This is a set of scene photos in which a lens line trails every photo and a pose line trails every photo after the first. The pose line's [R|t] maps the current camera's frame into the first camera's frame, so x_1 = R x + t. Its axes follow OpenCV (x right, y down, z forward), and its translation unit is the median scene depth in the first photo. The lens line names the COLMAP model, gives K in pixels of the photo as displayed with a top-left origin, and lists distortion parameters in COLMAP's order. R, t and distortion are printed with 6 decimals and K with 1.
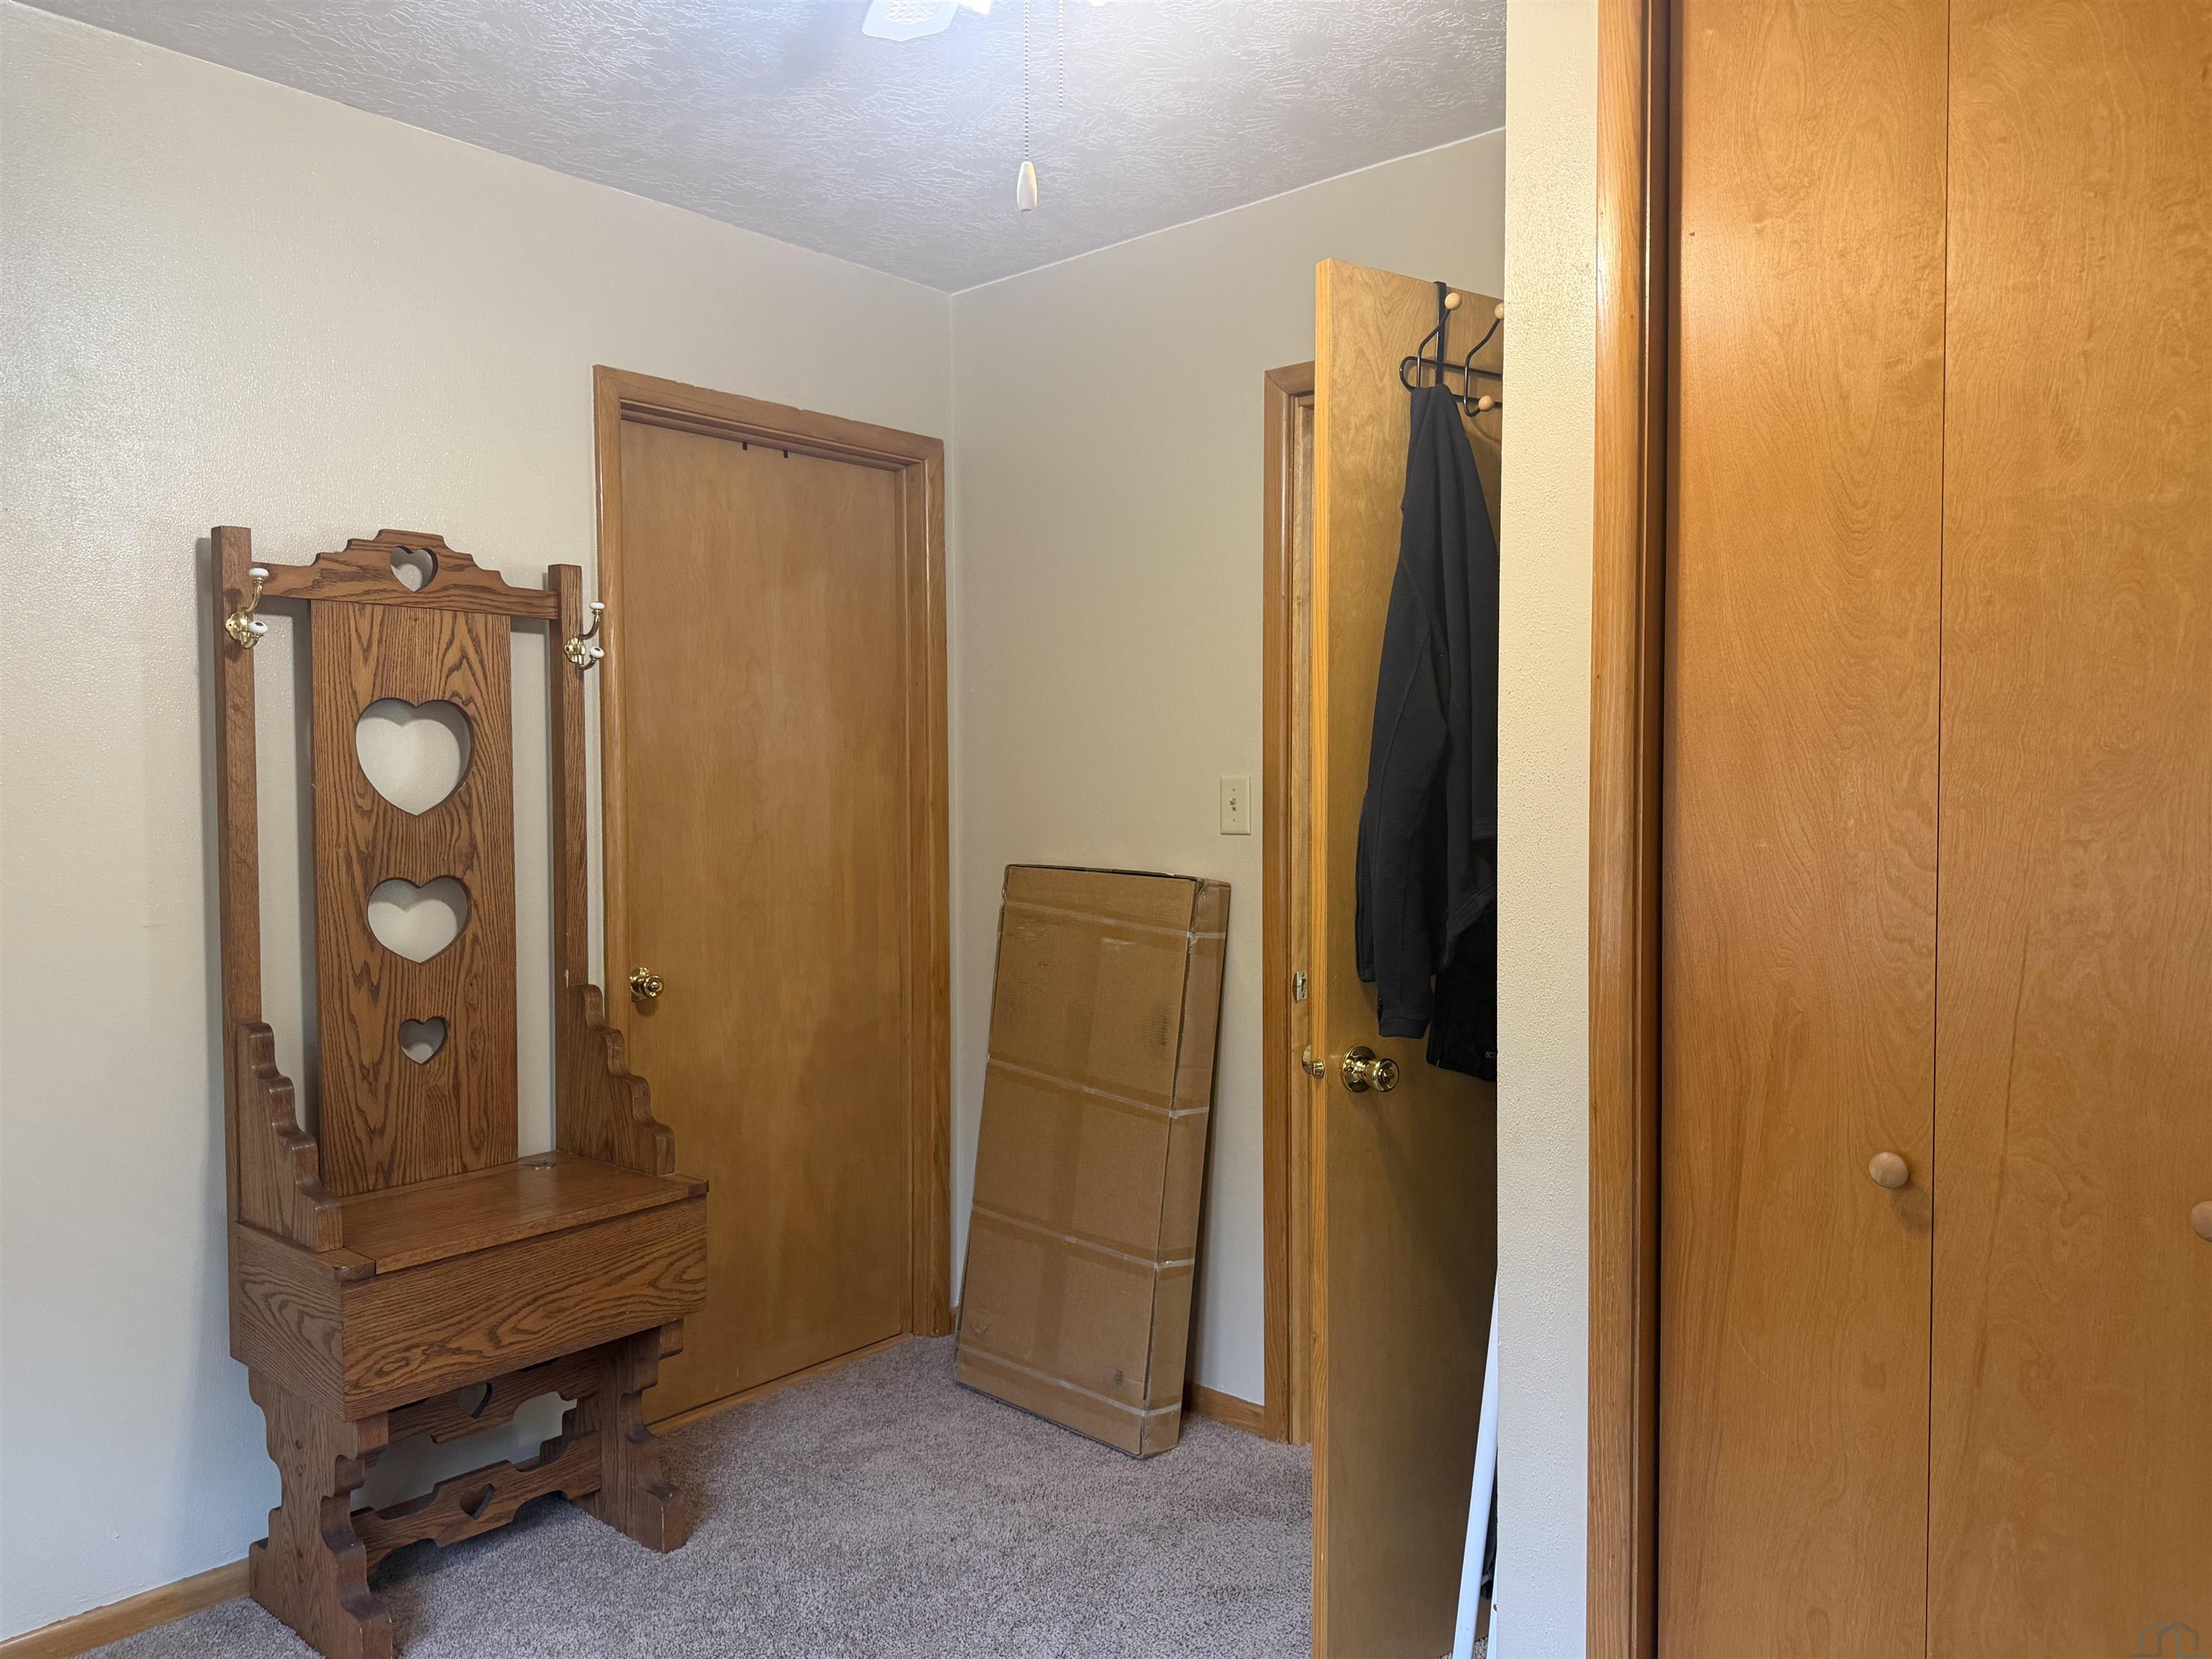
lens RADIAL K [[1538.5, 0, 1106.0], [0, 1538.5, 829.5], [0, 0, 1]] dist [0.002619, 0.001892]
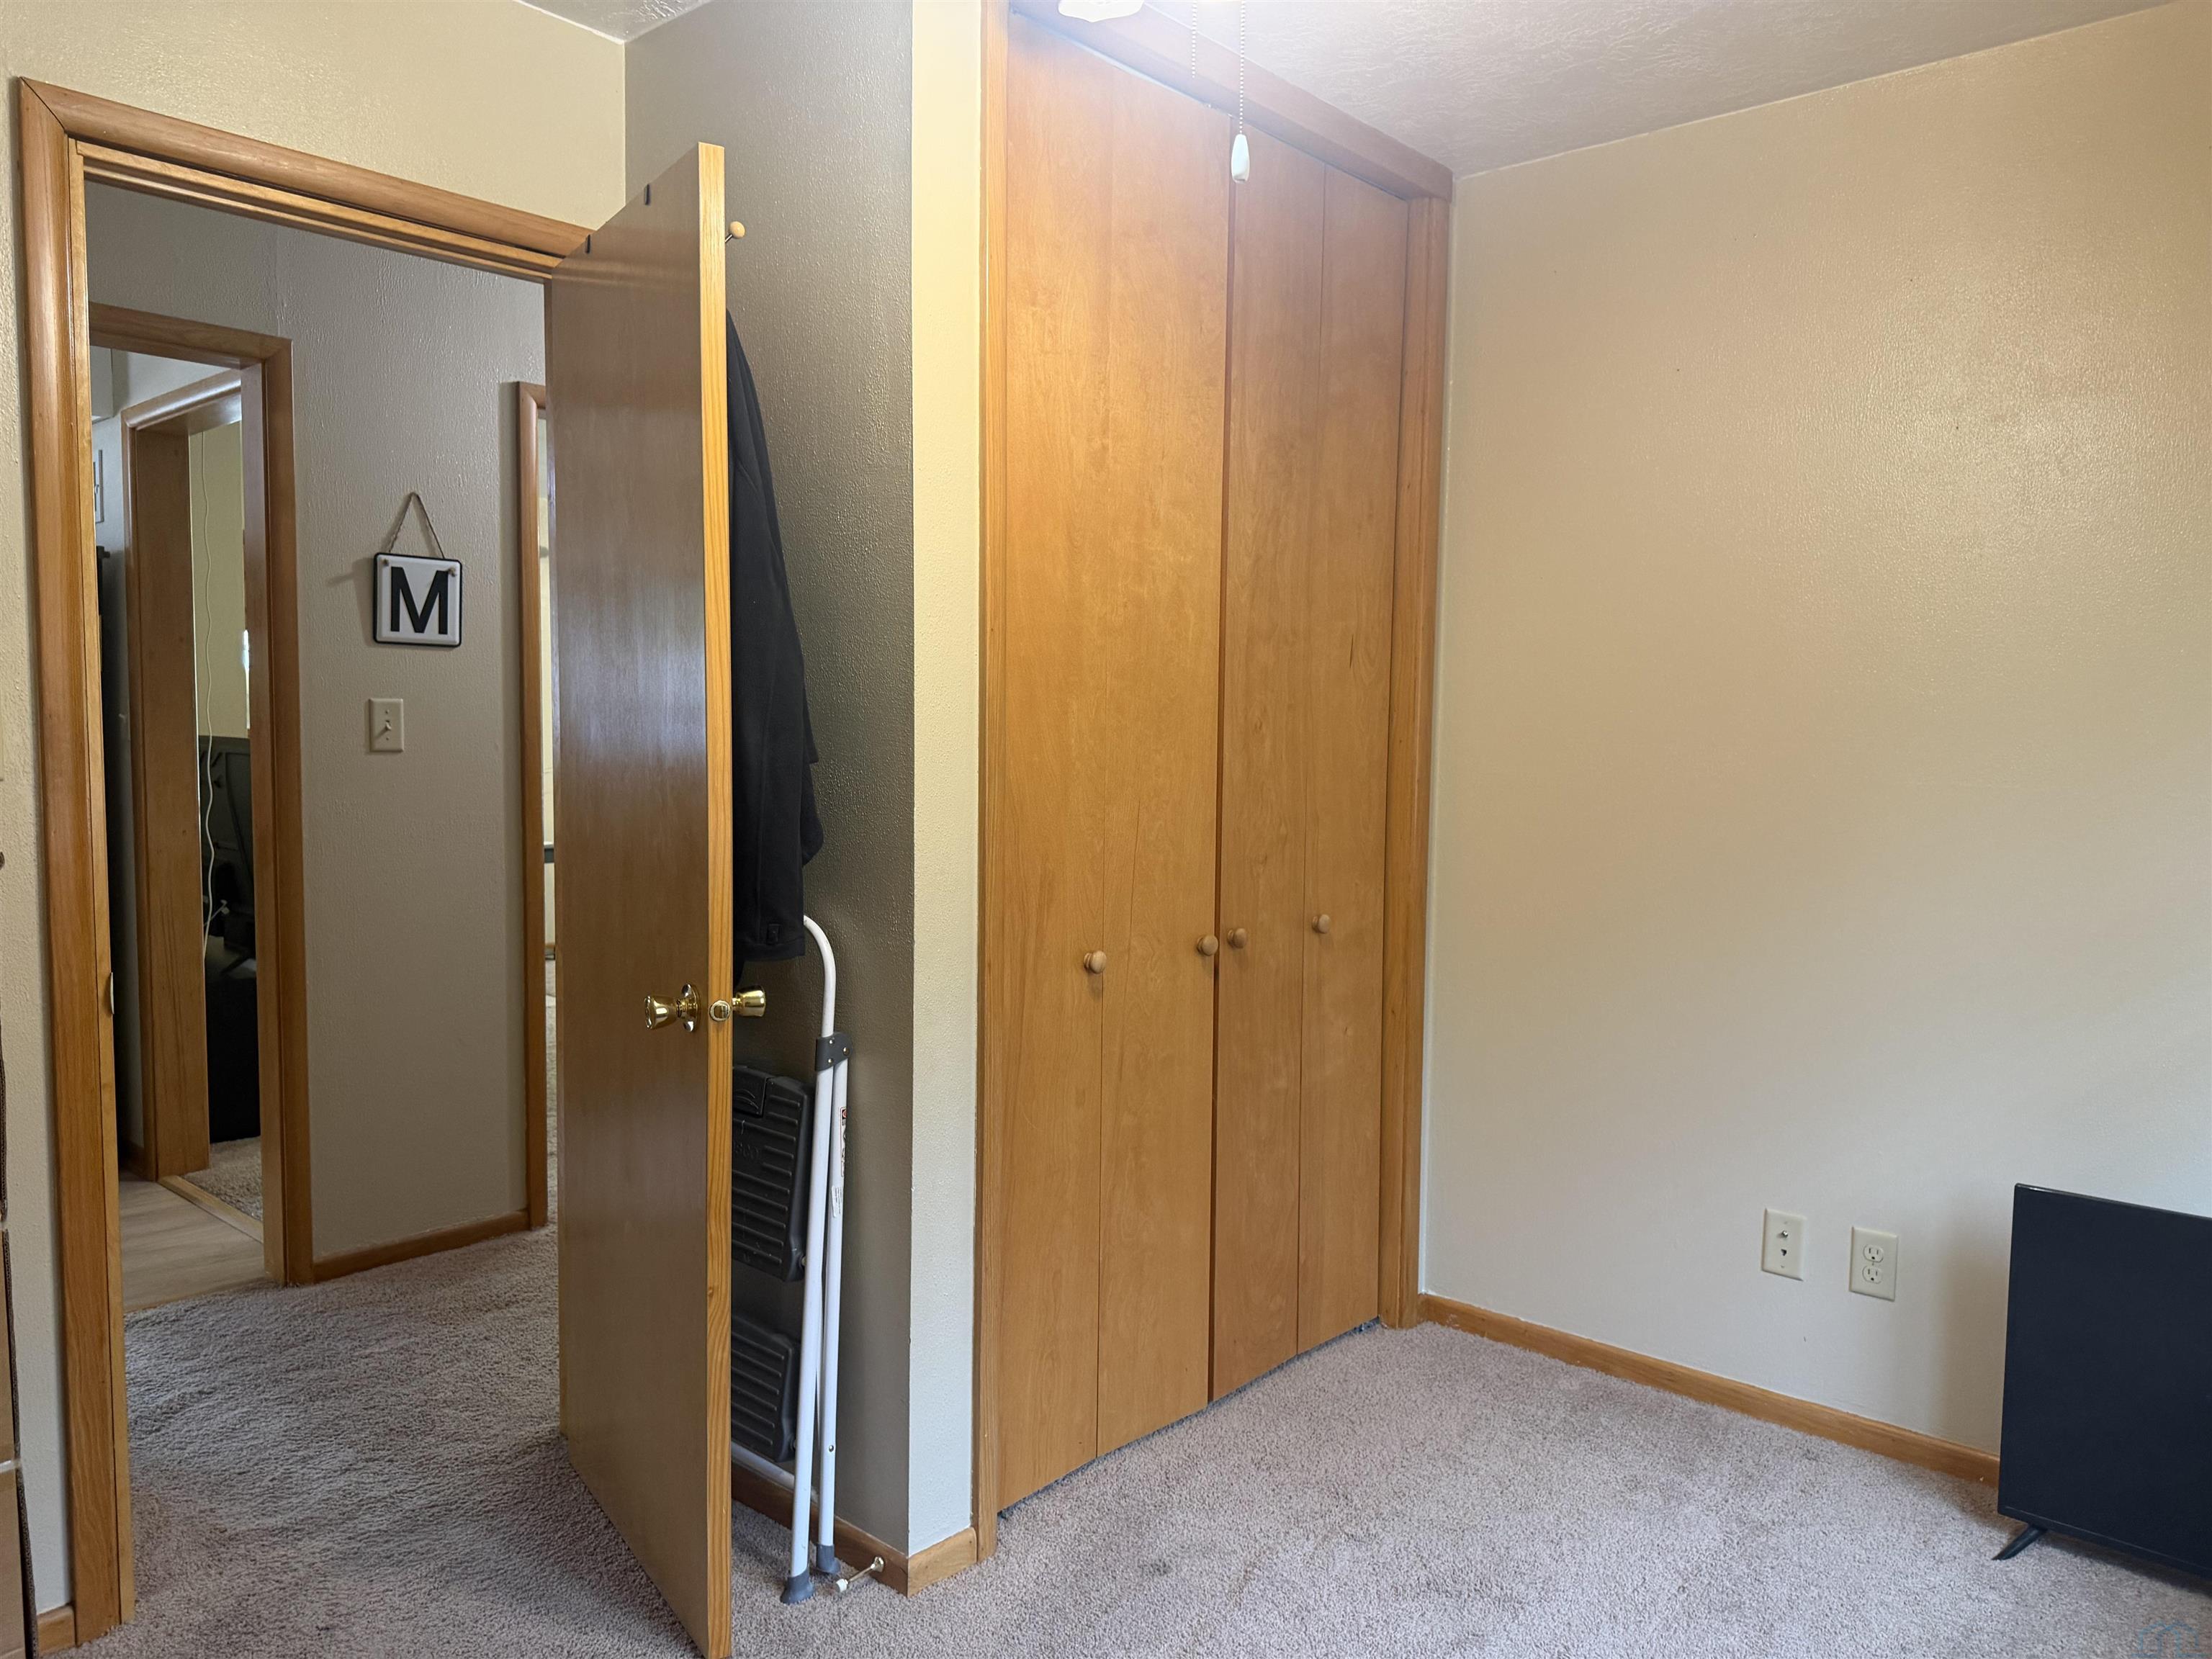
lens RADIAL K [[1573.2, 0, 1106.0], [0, 1573.2, 829.5], [0, 0, 1]] dist [0.189332, 0.000301]
pose [[0.001945, -0.067678, 0.997705, -1.088390], [0.017626, 0.997555, 0.067633, -0.022684], [-0.999843, 0.017454, 0.003133, 0.981352]]
